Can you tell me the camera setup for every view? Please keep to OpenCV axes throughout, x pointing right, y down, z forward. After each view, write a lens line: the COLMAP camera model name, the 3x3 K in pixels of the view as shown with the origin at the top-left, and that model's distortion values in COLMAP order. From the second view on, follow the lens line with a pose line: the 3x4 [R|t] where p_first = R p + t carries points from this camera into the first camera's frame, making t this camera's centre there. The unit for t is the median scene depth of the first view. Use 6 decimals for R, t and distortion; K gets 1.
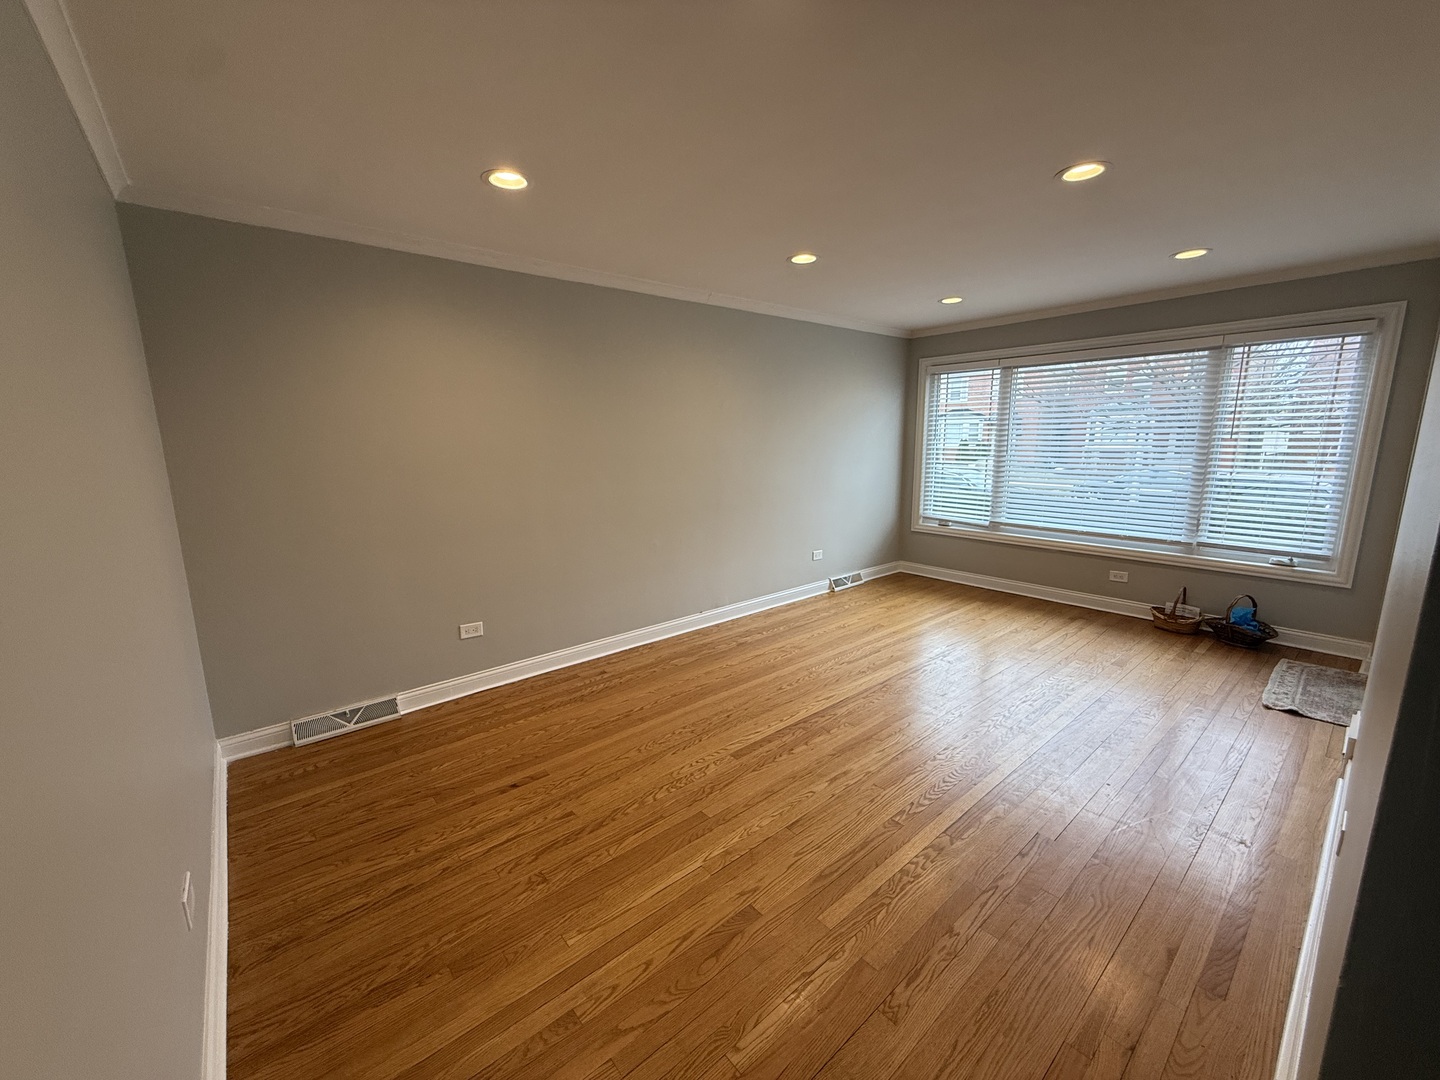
lens RADIAL K [[572.3, 0, 728.1], [0, 572.3, 542.4], [0, 0, 1]] dist [-0.000006, 0.000146]
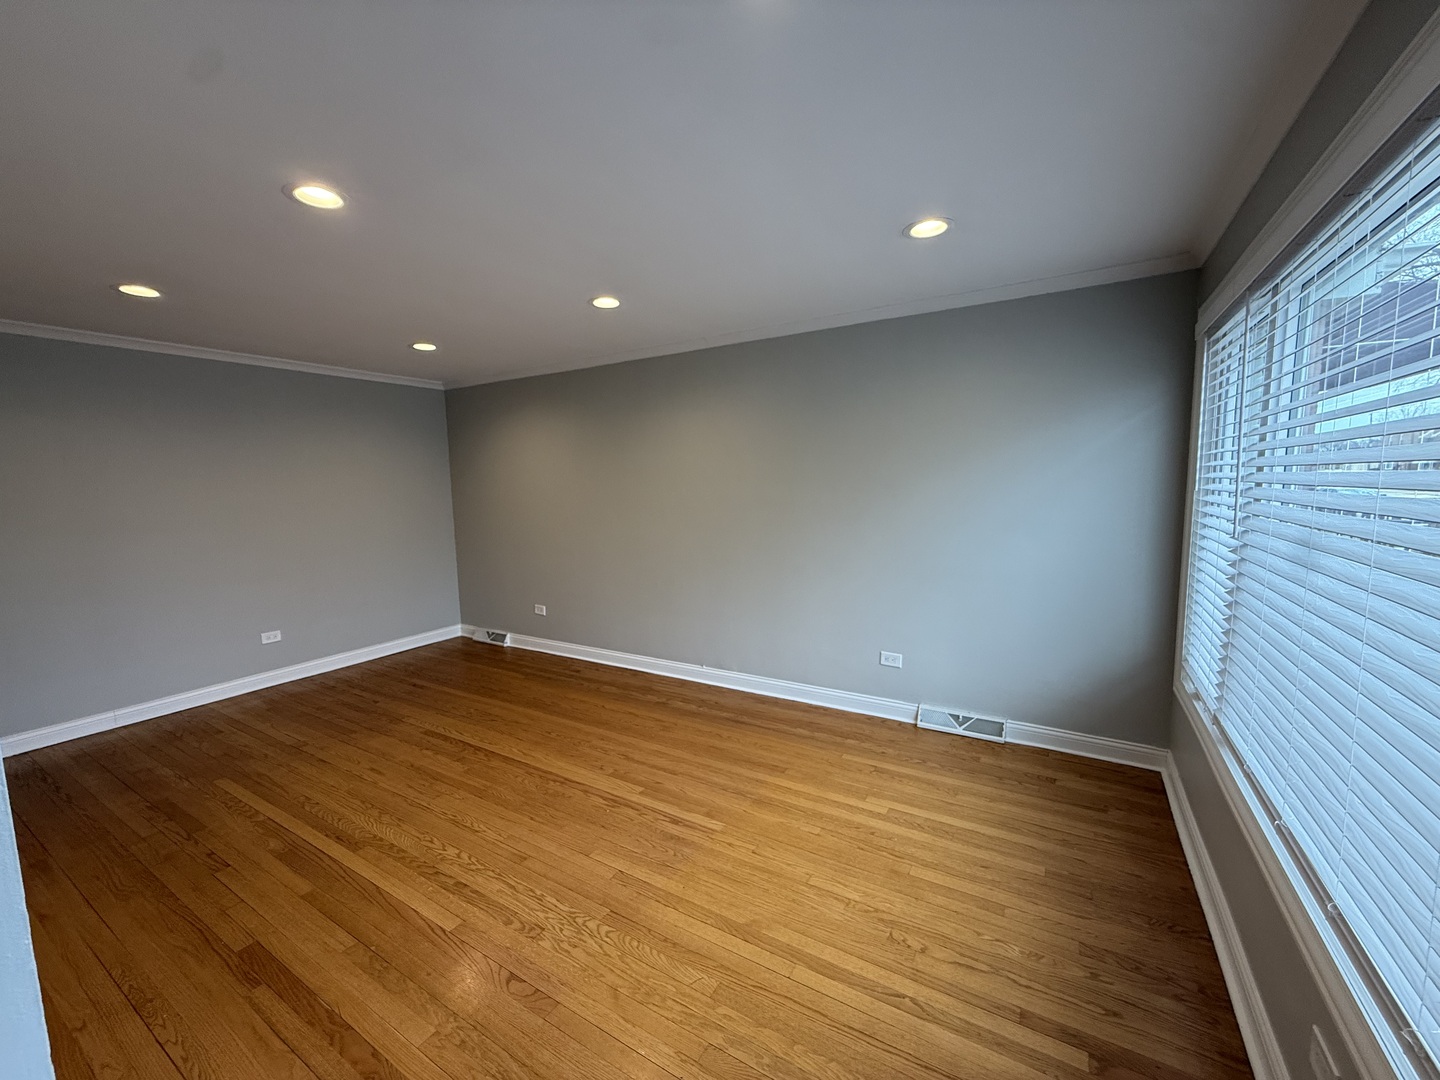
lens RADIAL K [[572.3, 0, 728.1], [0, 572.3, 542.4], [0, 0, 1]] dist [-0.000006, 0.000146]
pose [[0.320086, 0.108886, -0.941110, 1.051914], [-0.155736, 0.985907, 0.061100, -0.185707], [0.934500, 0.127007, 0.332533, 0.840143]]
